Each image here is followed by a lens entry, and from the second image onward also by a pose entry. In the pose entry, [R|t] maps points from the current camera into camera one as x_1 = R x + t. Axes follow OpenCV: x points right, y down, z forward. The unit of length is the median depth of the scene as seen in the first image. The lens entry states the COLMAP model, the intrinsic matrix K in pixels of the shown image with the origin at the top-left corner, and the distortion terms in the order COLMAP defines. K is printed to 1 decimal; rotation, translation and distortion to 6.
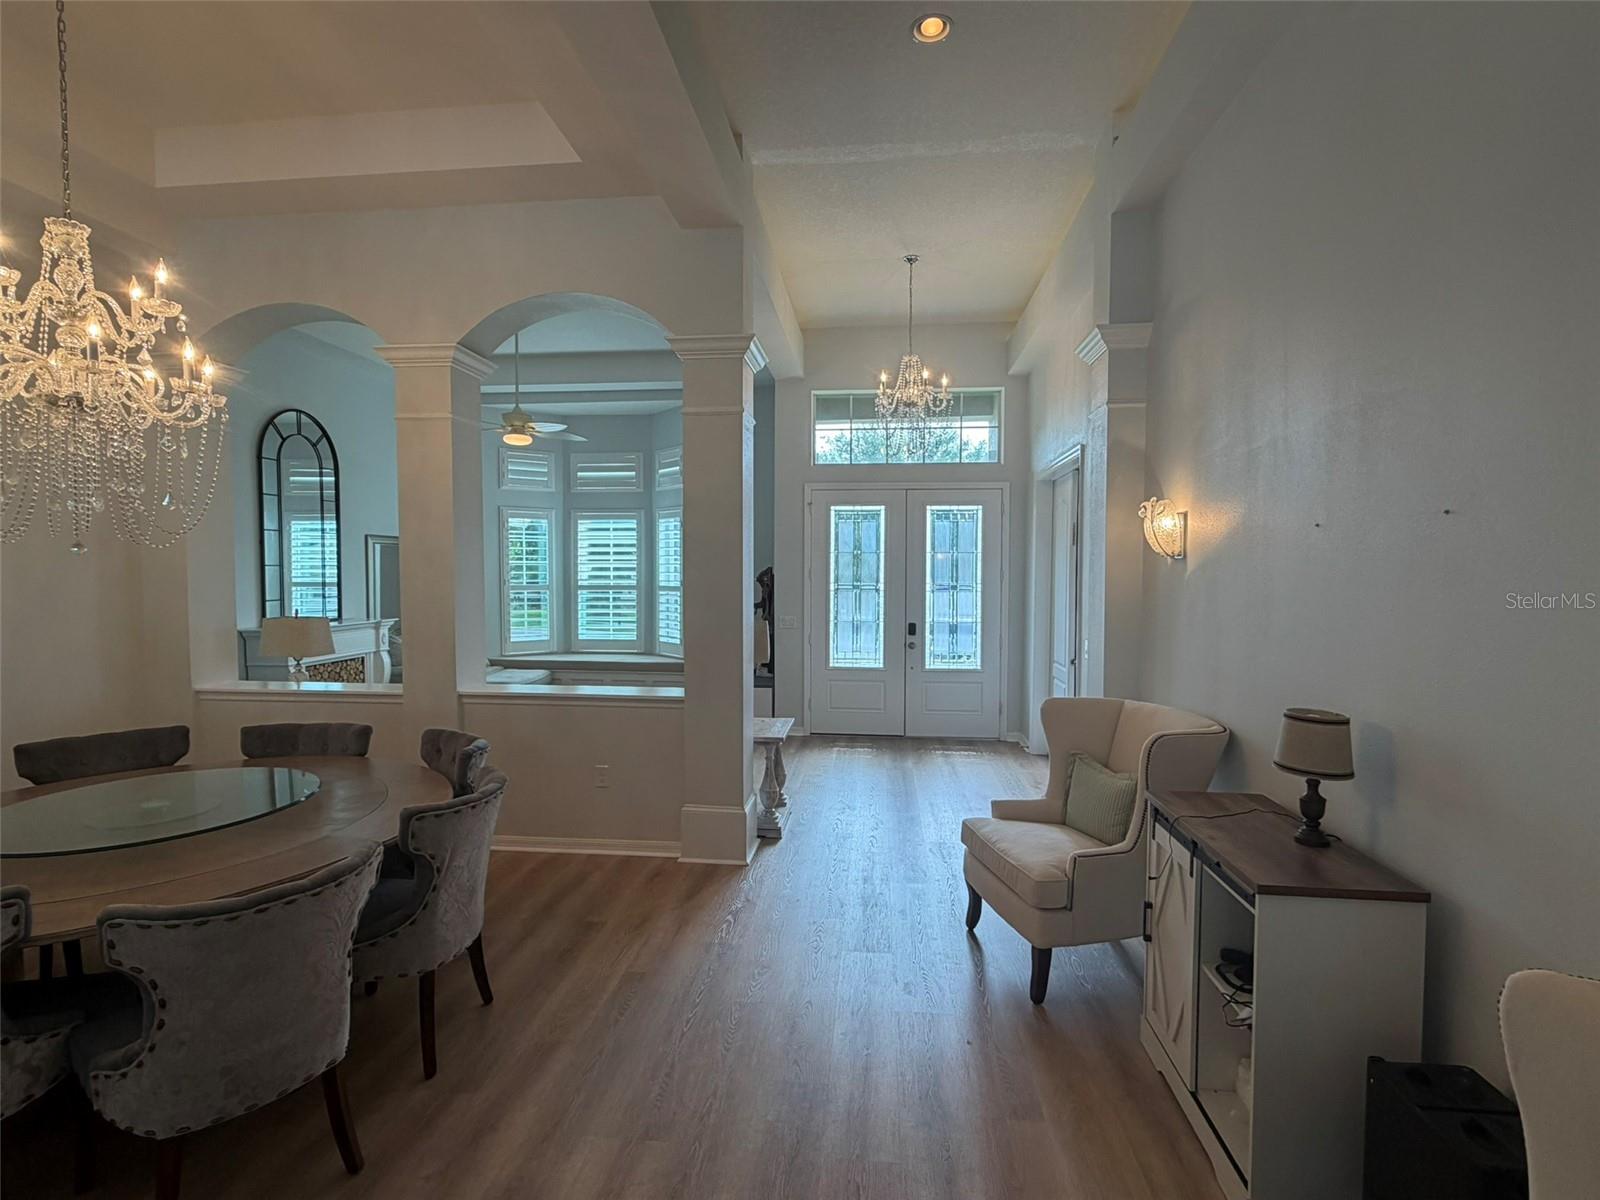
lens RADIAL K [[780.6, 0, 800.3], [0, 780.6, 600.0], [0, 0, 1]] dist [0.006399, 0.000911]
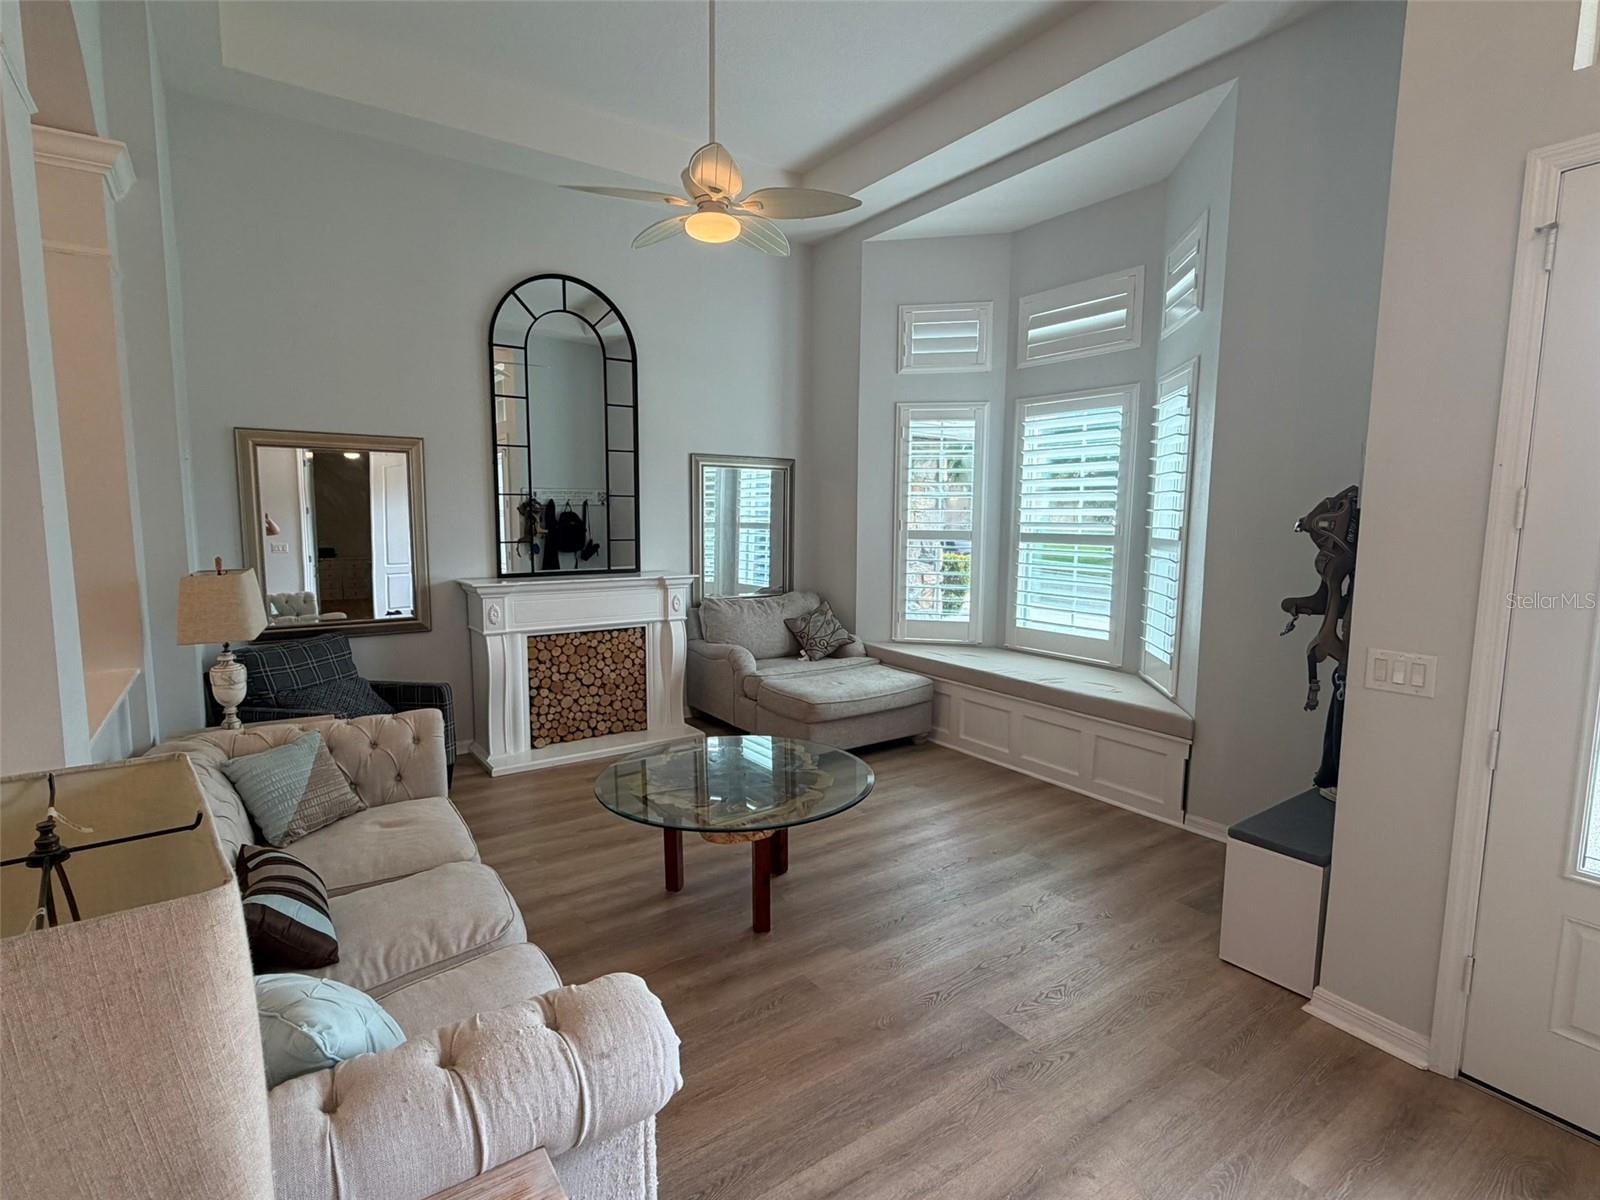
lens RADIAL K [[780.6, 0, 797.3], [0, 780.6, 603.2], [0, 0, 1]] dist [0.006399, 0.000911]
pose [[0.650402, 0.091403, -0.754070, 0.045572], [-0.037906, 0.995402, 0.087961, -0.012240], [0.758643, -0.028627, 0.650877, 0.512690]]
